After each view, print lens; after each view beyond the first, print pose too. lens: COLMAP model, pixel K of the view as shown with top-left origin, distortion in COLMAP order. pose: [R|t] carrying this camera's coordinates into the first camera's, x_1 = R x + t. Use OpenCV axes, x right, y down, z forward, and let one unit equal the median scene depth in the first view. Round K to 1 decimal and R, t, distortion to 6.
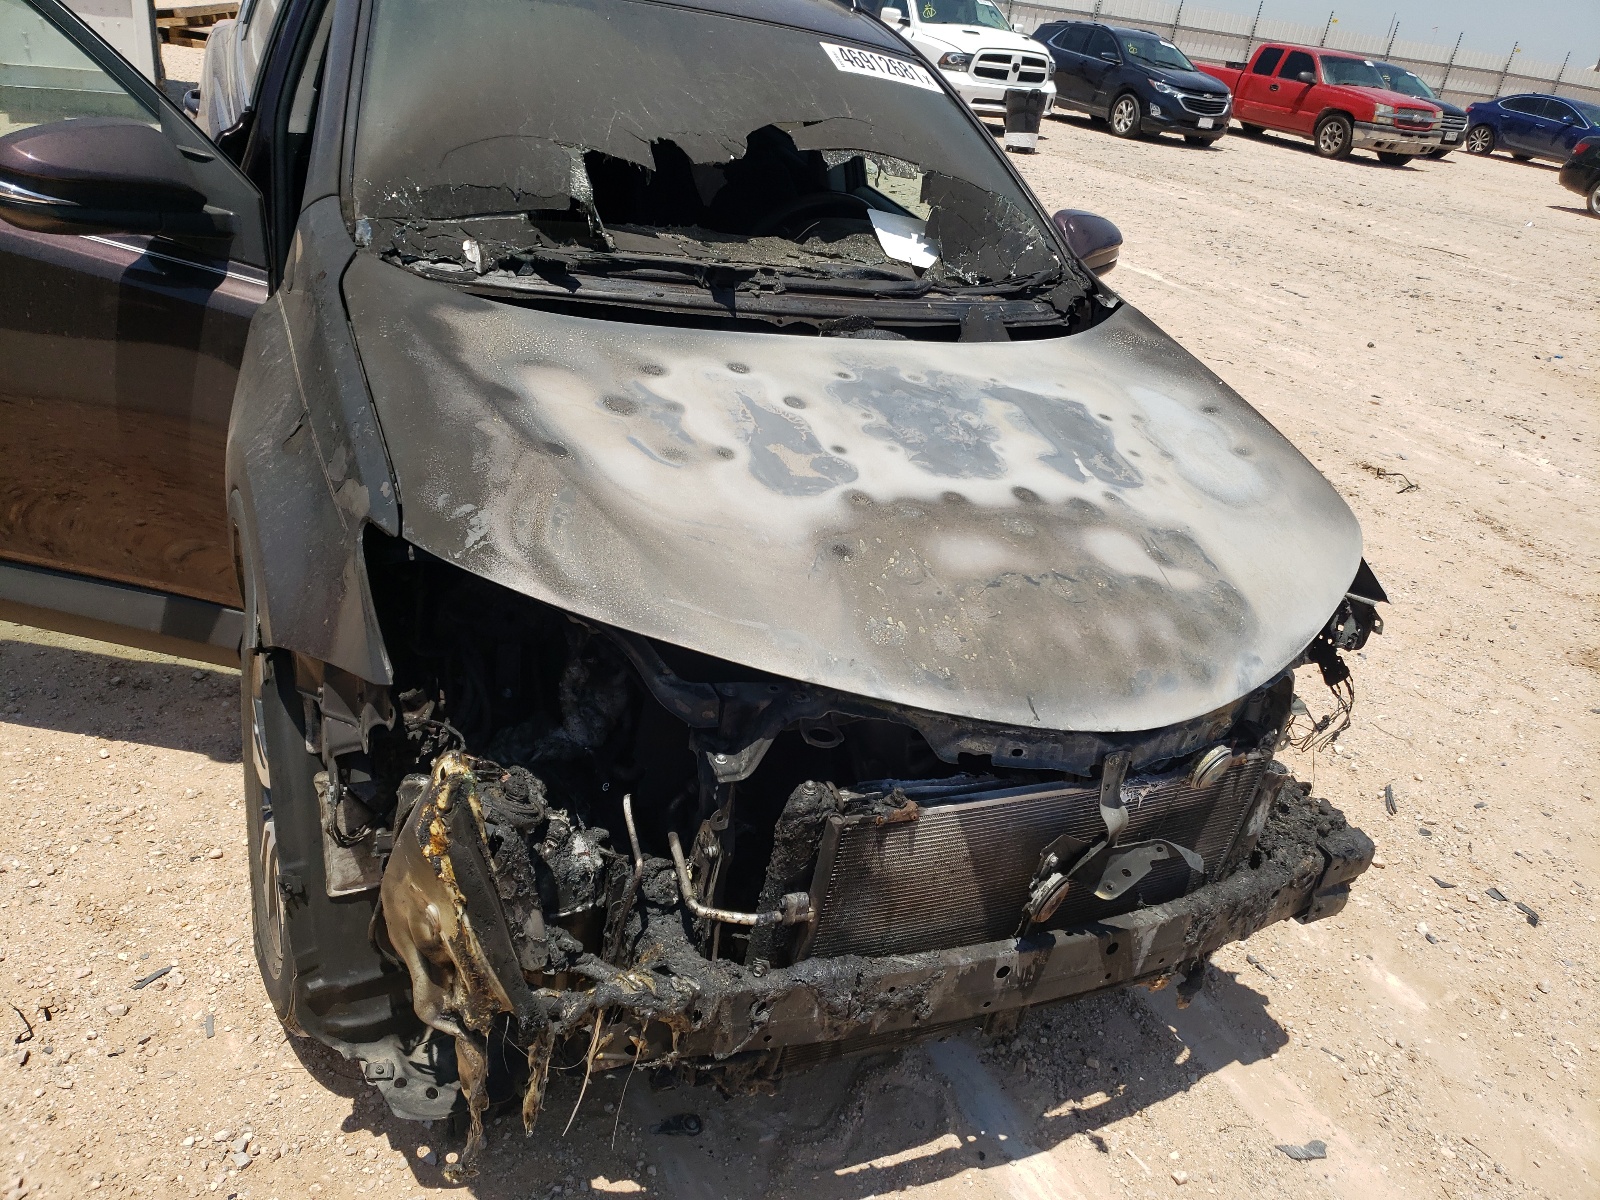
lens RADIAL K [[1212.0, 0, 800.0], [0, 1212.0, 600.0], [0, 0, 1]] dist [0.009532, 0.006663]
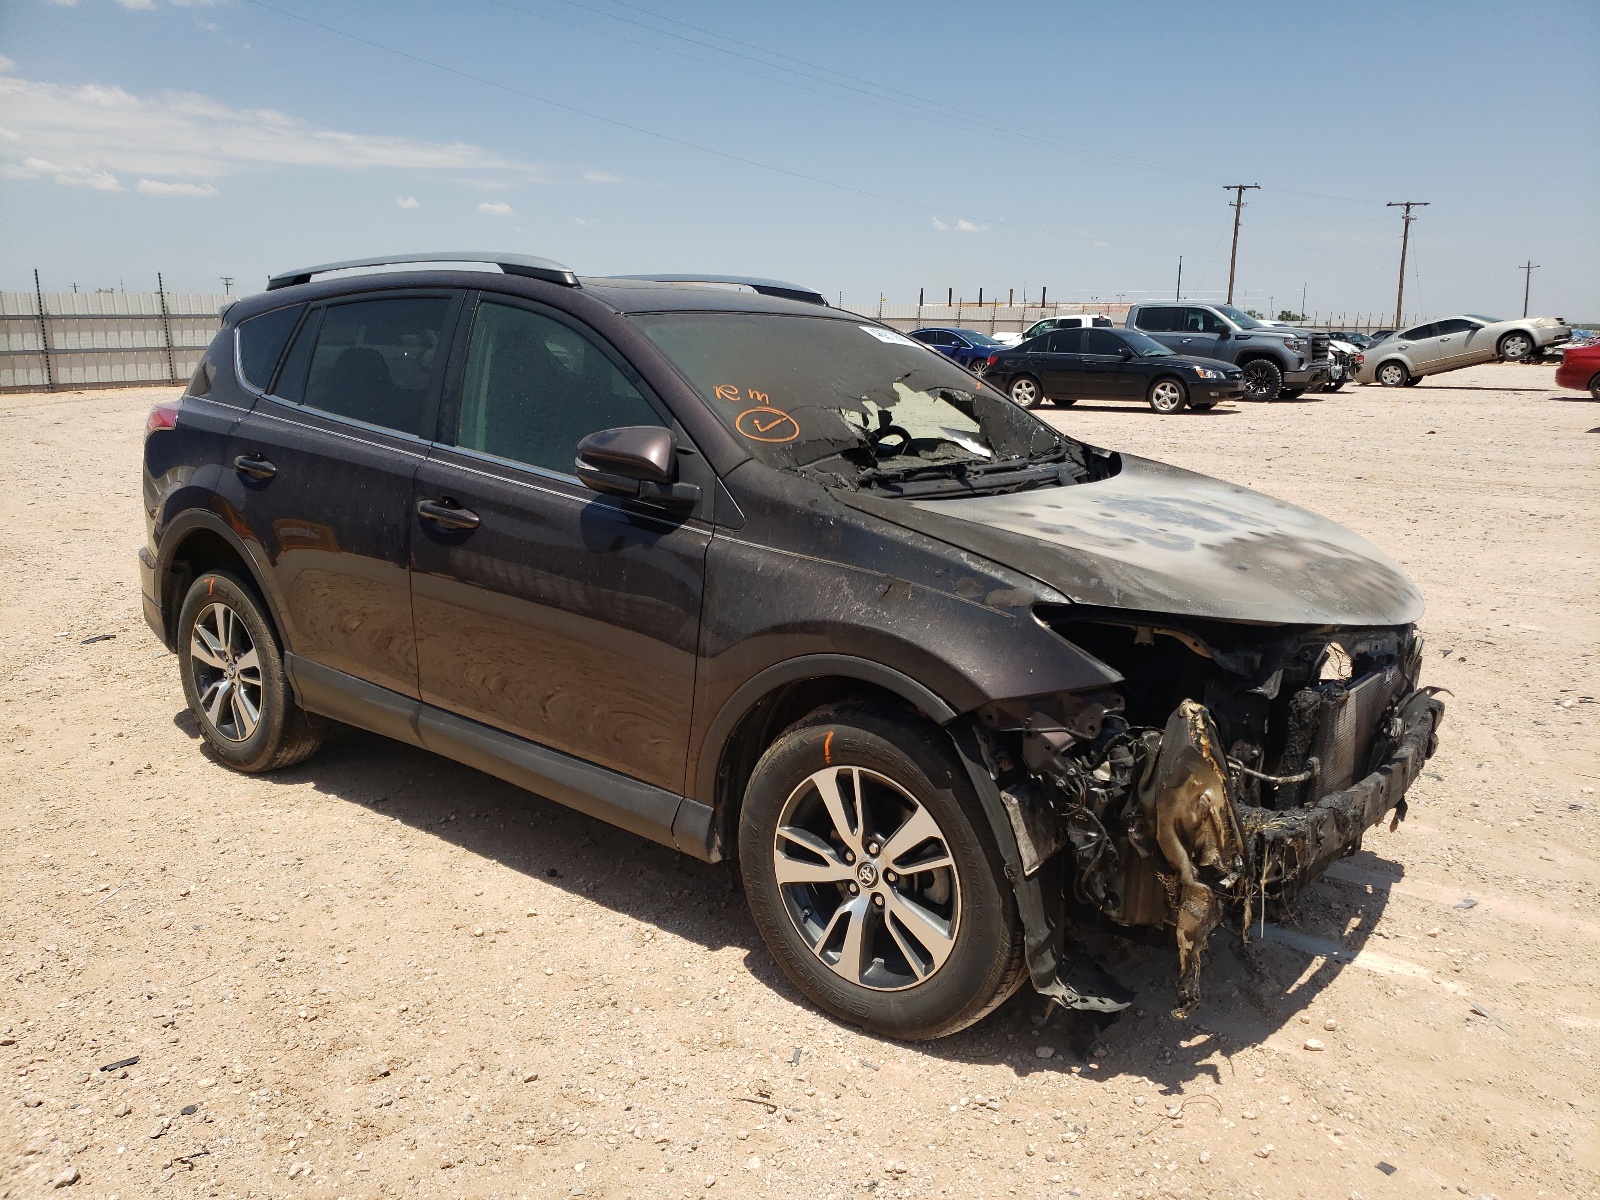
lens RADIAL K [[1222.9, 0, 801.6], [0, 1222.9, 628.0], [0, 0, 1]] dist [0.008666, 0.006245]
pose [[0.891575, -0.229409, 0.390468, -0.910351], [0.302488, 0.943335, -0.136454, 0.064913], [-0.337039, 0.239771, 0.910448, -0.260918]]
